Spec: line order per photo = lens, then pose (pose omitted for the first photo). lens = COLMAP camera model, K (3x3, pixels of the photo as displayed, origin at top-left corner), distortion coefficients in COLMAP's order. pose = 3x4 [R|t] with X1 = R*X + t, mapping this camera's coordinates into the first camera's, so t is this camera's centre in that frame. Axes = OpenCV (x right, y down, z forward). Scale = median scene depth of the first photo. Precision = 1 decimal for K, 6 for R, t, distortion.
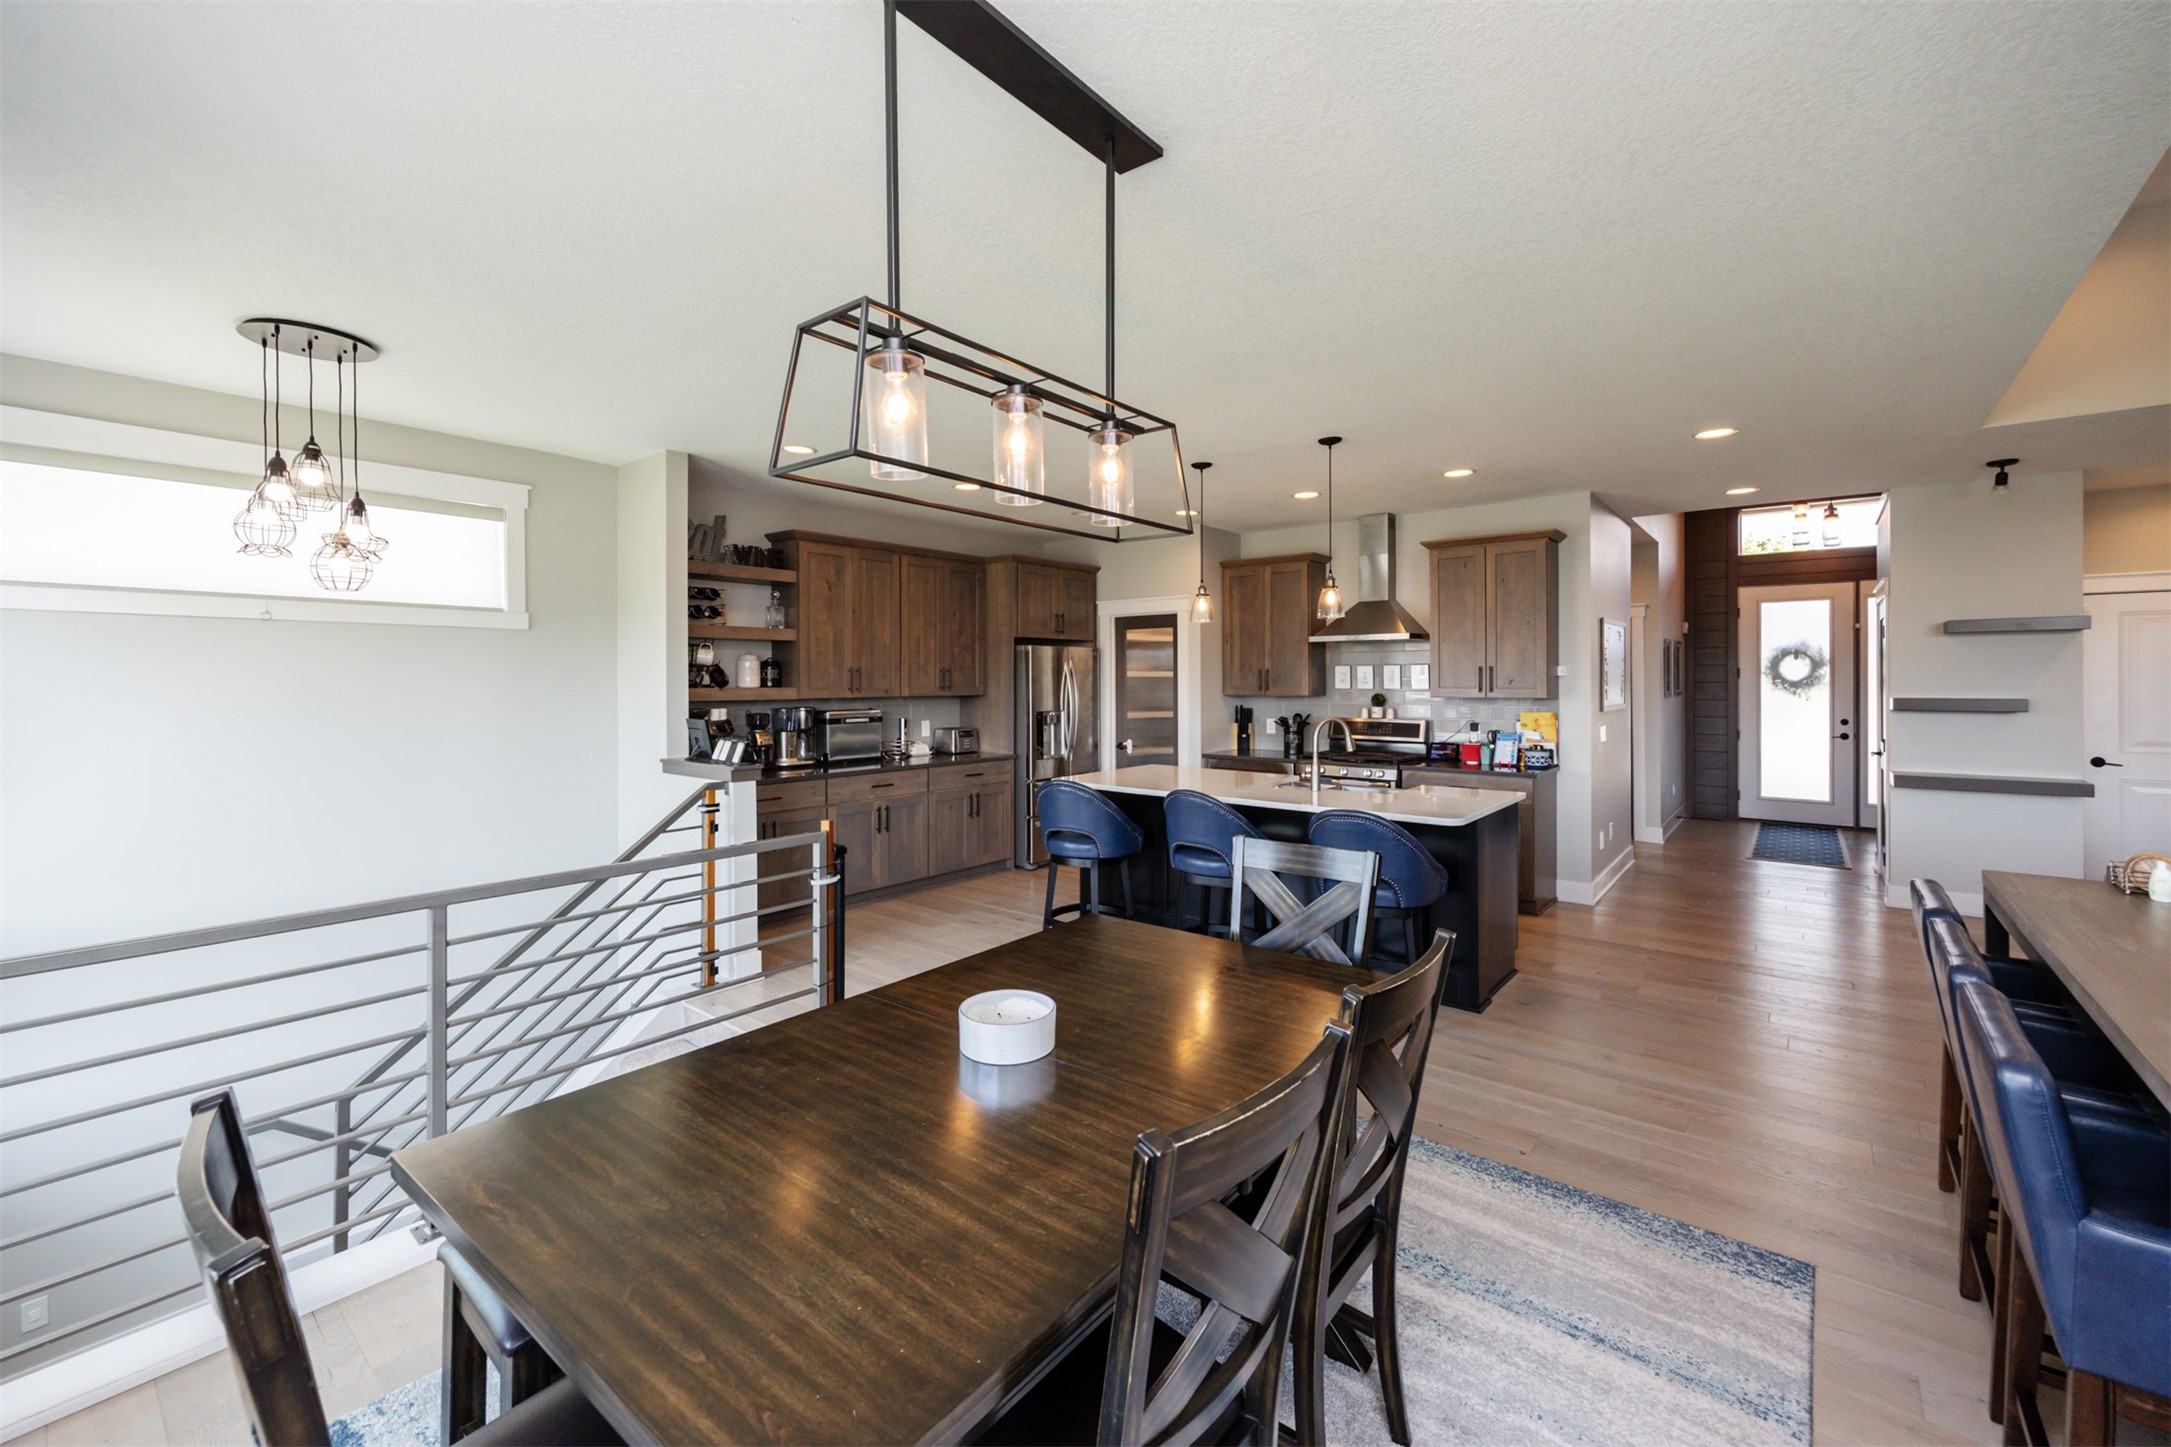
lens RADIAL K [[882.6, 0, 1081.7], [0, 882.6, 708.1], [0, 0, 1]] dist [0.000781, 0.000046]
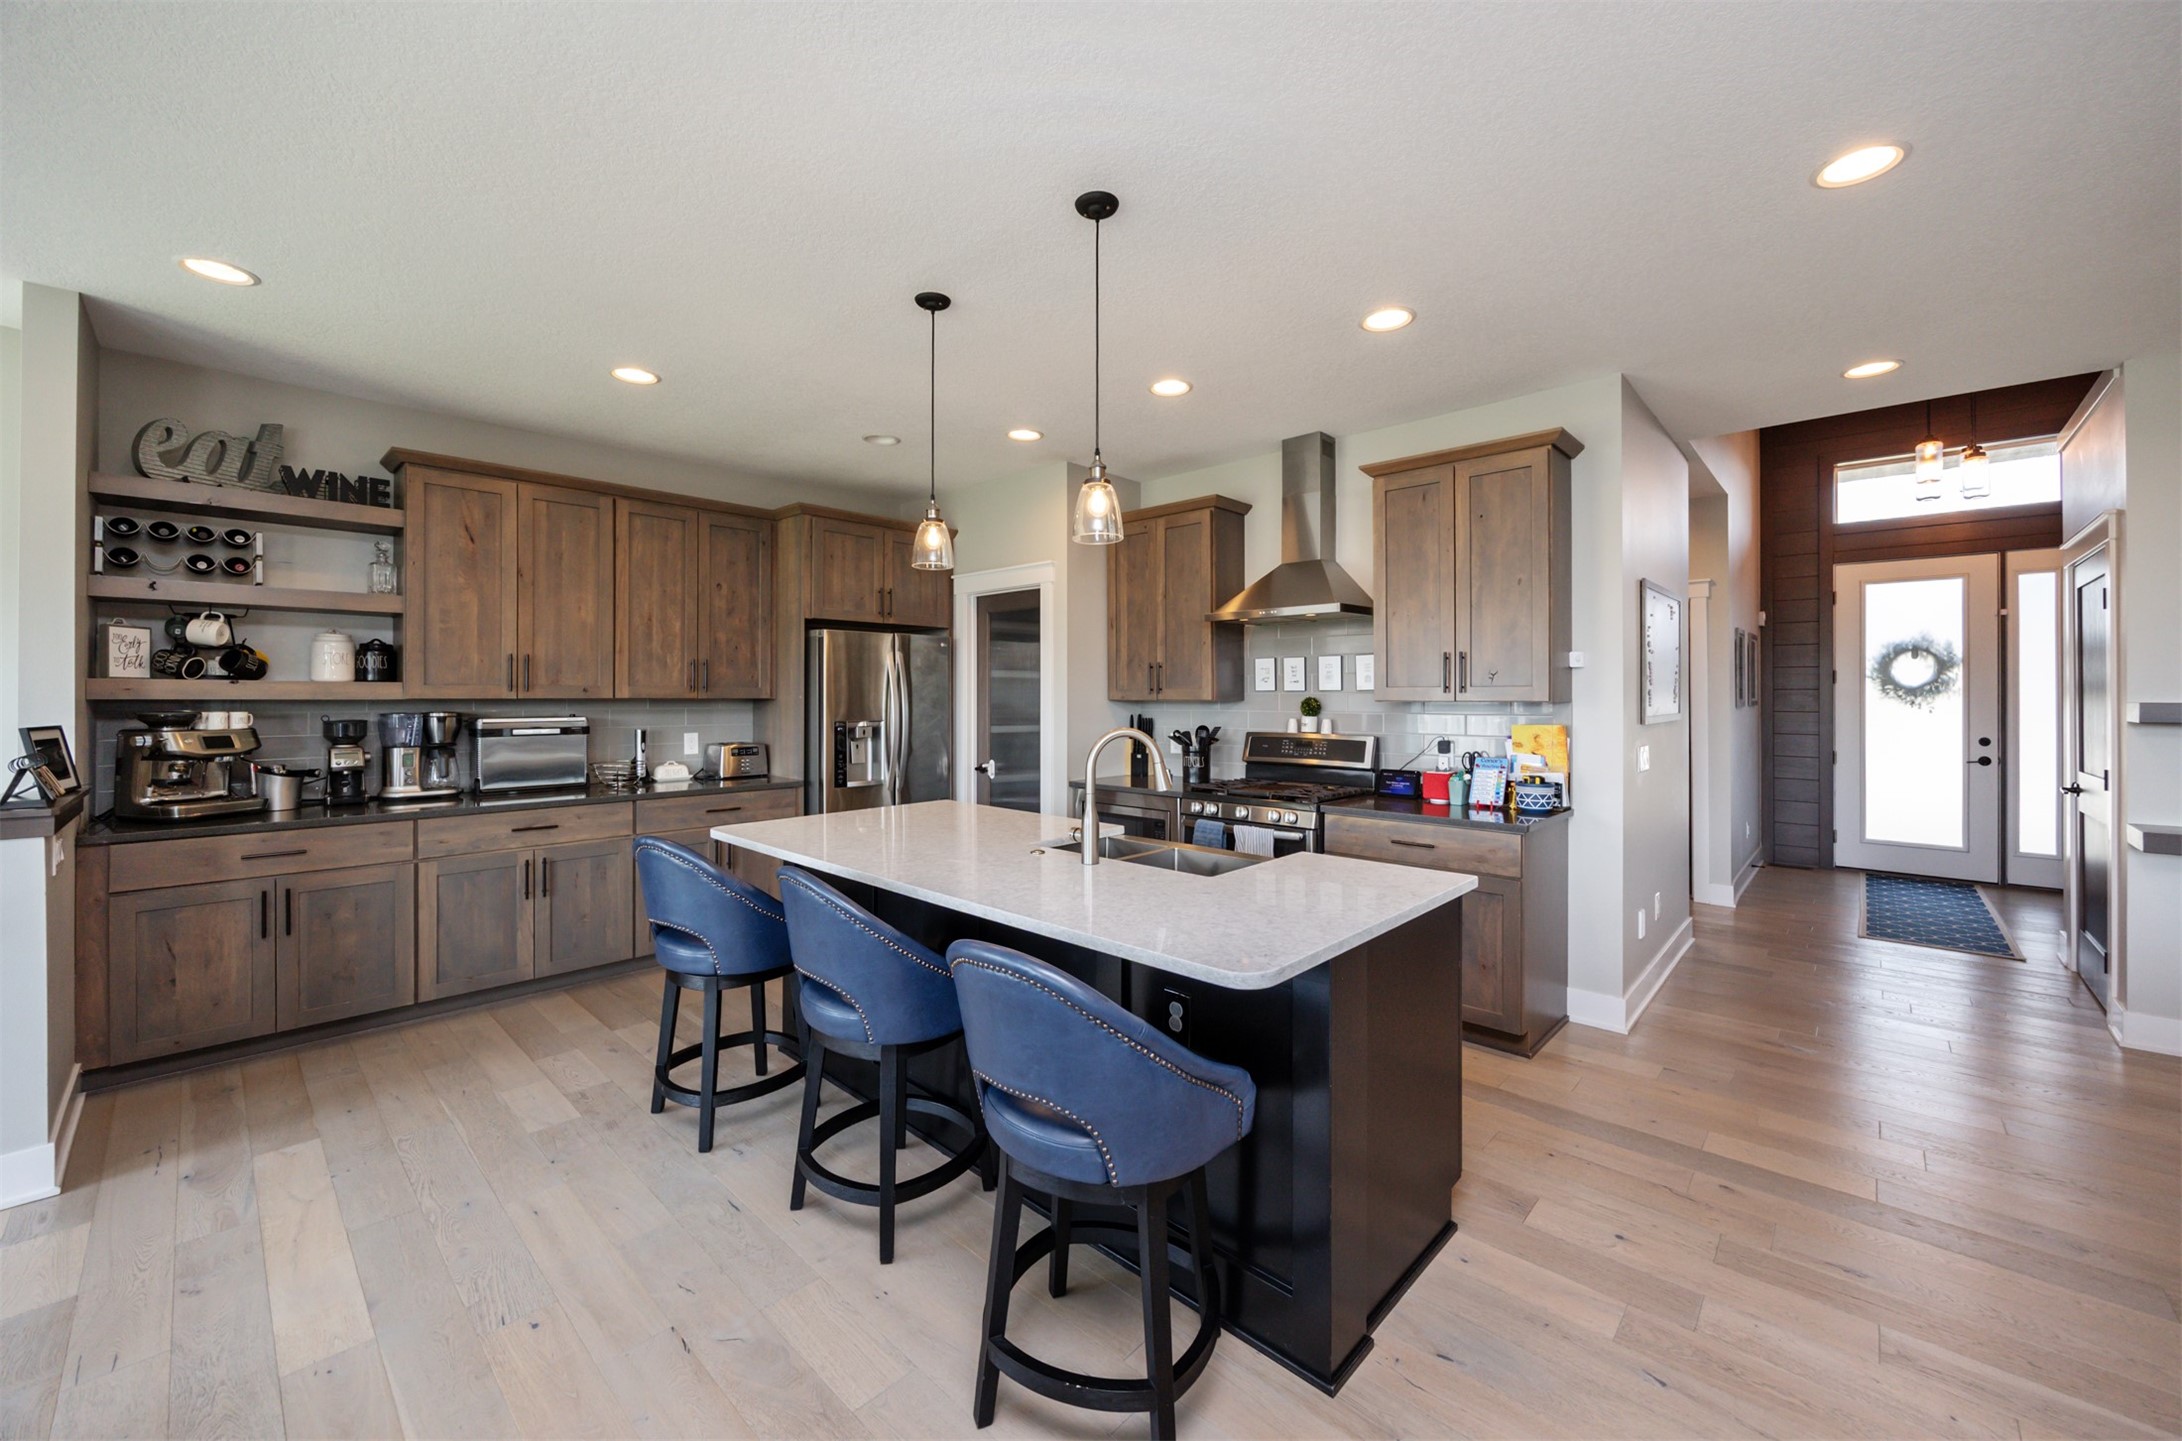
lens RADIAL K [[843.6, 0, 1091.0], [0, 843.6, 720.5], [0, 0, 1]] dist [-0.009551, -0.000034]
pose [[0.998009, 0.004561, -0.062914, 0.206140], [-0.004741, 0.999985, -0.002716, 0.004431], [0.062900, 0.003009, 0.998015, 0.330272]]
